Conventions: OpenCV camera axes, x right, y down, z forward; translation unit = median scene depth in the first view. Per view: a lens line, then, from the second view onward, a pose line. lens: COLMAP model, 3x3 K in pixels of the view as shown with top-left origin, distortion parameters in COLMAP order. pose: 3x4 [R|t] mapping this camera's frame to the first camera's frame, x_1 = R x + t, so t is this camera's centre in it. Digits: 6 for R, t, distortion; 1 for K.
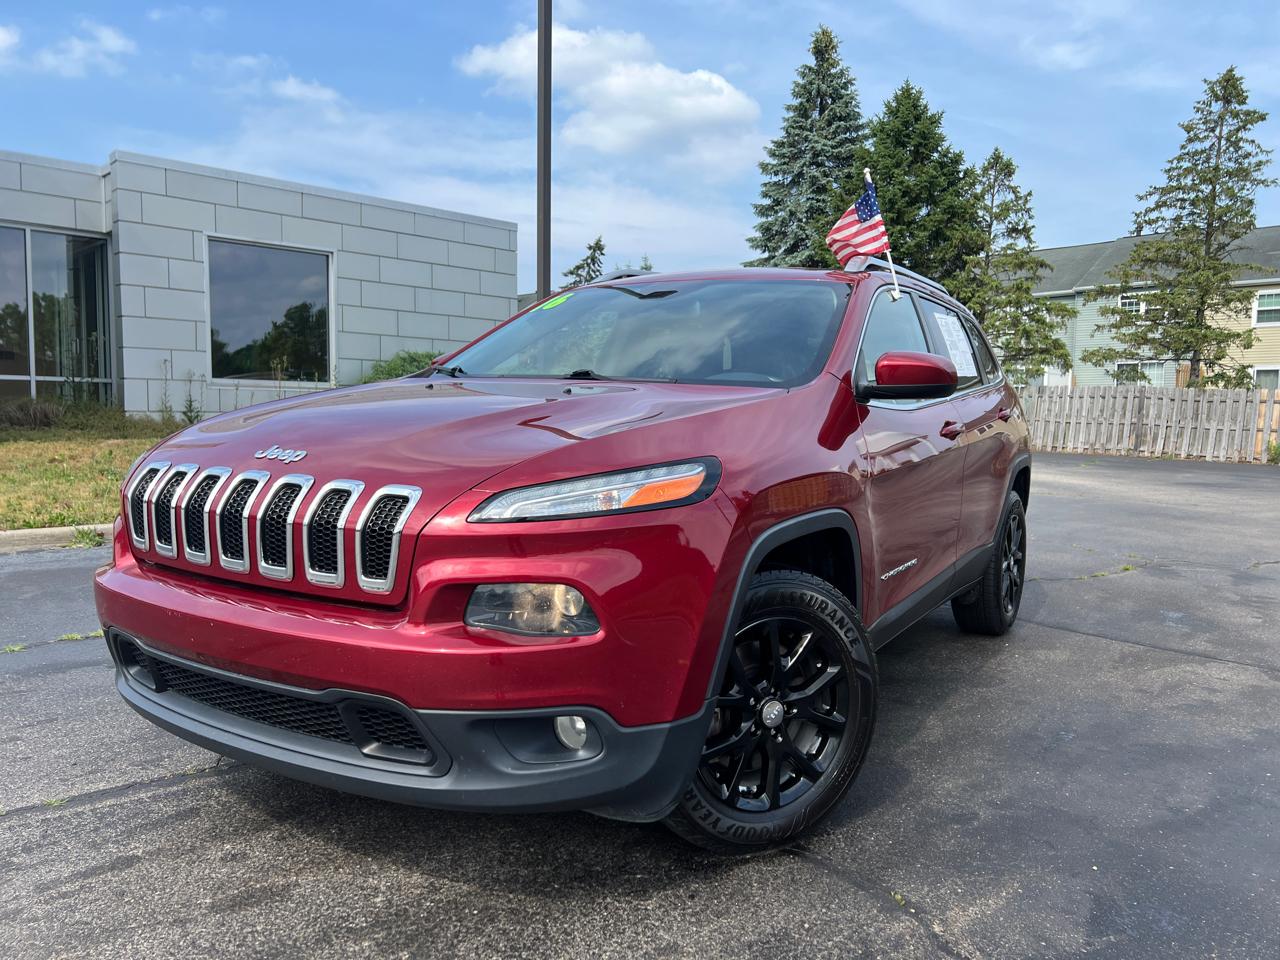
lens RADIAL K [[962.6, 0, 639.6], [0, 962.6, 484.4], [0, 0, 1]] dist [0.054772, -0.057145]
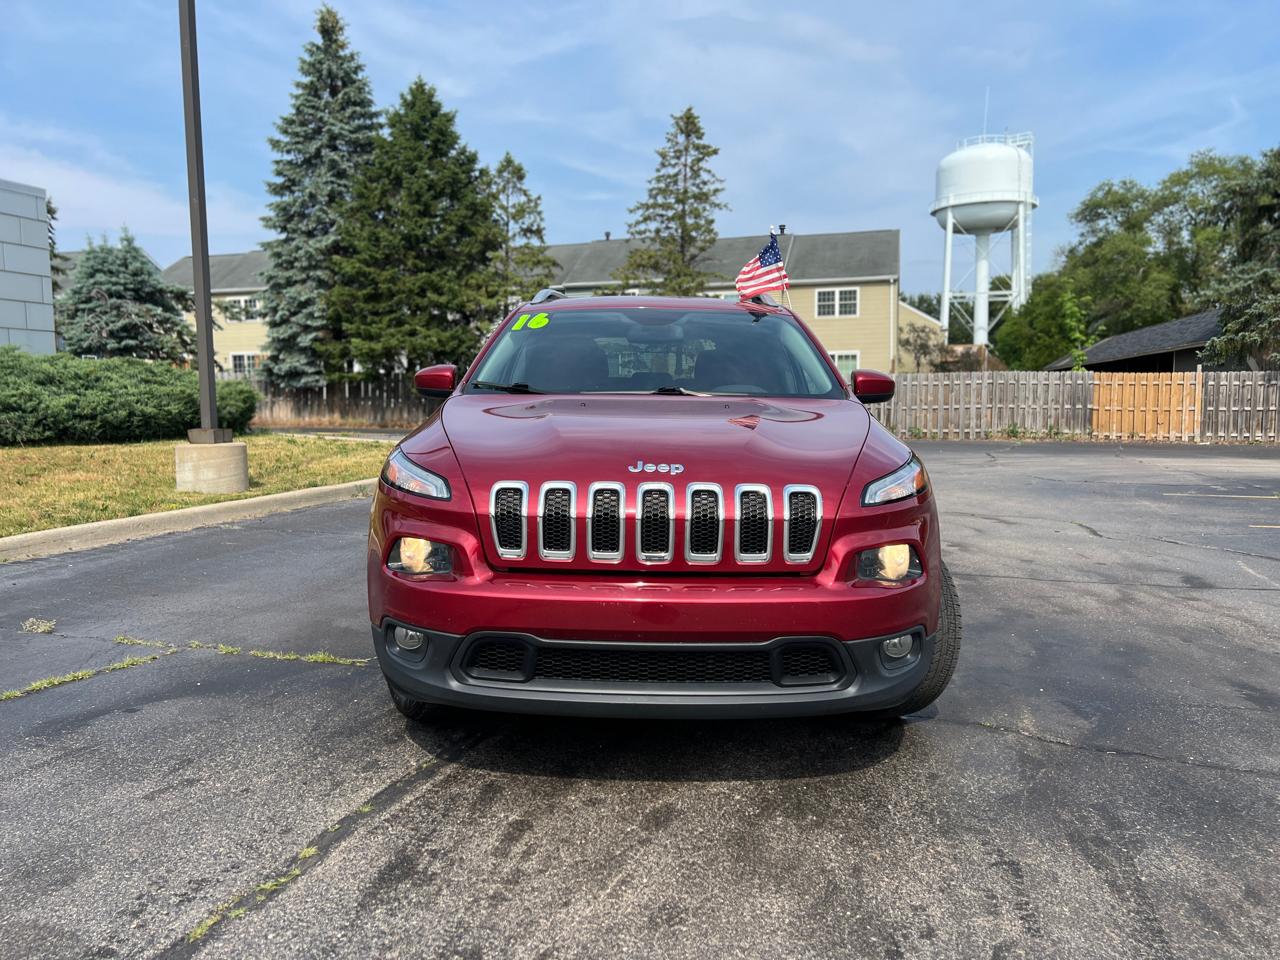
lens RADIAL K [[962.6, 0, 639.8], [0, 962.6, 484.9], [0, 0, 1]] dist [0.054772, -0.057145]
pose [[0.861203, -0.068998, 0.503557, -0.367506], [0.060390, 0.997615, 0.033413, -0.018313], [-0.504661, 0.001634, 0.863316, -0.027072]]
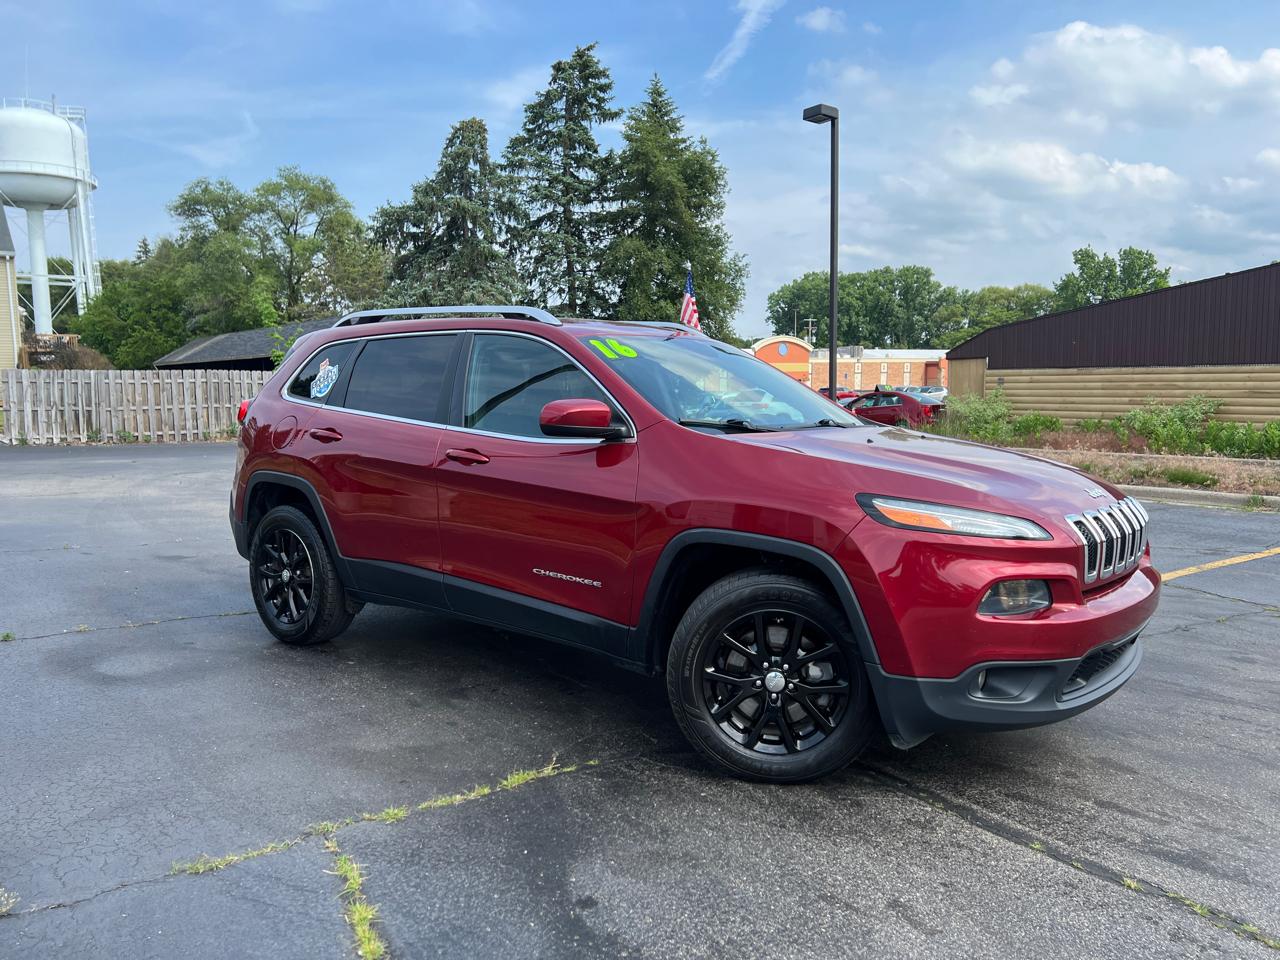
lens RADIAL K [[962.6, 0, 641.7], [0, 962.6, 482.0], [0, 0, 1]] dist [0.054772, -0.057145]
pose [[0.127802, -0.119177, 0.984613, -0.729523], [0.085873, 0.990356, 0.108726, -0.102281], [-0.988075, 0.070657, 0.136803, 0.545727]]
